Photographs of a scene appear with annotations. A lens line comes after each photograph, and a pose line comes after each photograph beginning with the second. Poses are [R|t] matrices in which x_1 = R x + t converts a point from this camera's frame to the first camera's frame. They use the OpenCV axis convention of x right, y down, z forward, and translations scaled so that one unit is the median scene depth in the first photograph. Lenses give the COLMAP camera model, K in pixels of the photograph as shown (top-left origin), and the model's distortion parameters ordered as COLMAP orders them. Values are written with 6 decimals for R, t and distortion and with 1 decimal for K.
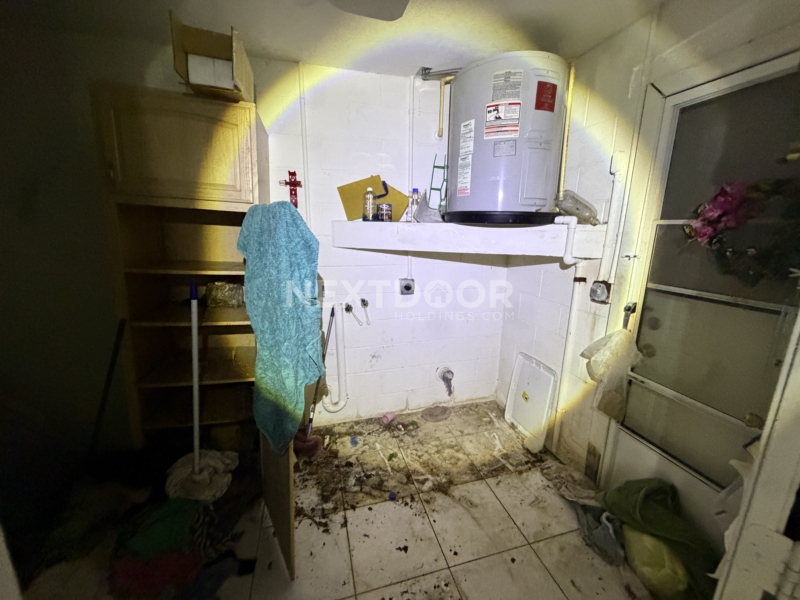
lens RADIAL K [[320.2, 0, 398.7], [0, 320.2, 305.2], [0, 0, 1]] dist [-0.001092, -0.000732]
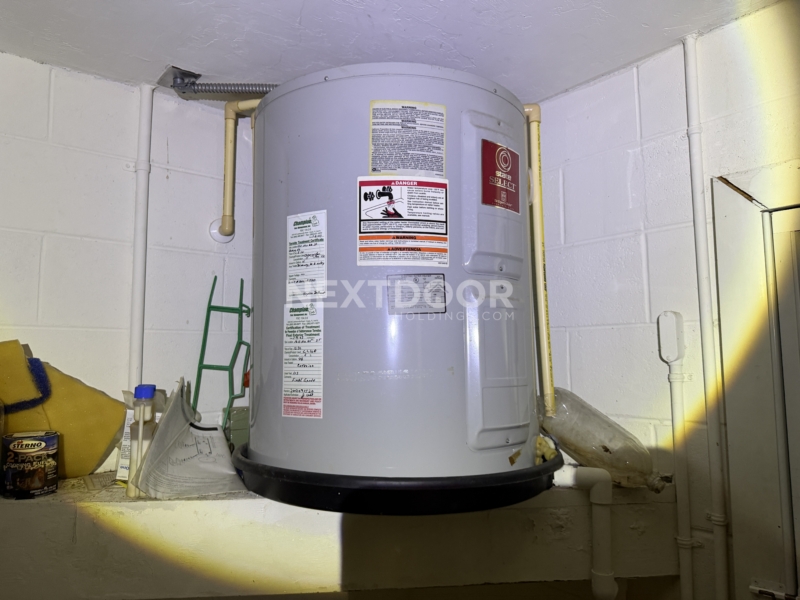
lens RADIAL K [[569.6, 0, 402.1], [0, 569.6, 302.2], [0, 0, 1]] dist [0.019139, -0.032639]
pose [[0.916674, 0.023438, 0.398948, 0.066444], [0.103928, 0.949950, -0.294608, -0.291301], [-0.385885, 0.311521, 0.868359, 0.454681]]
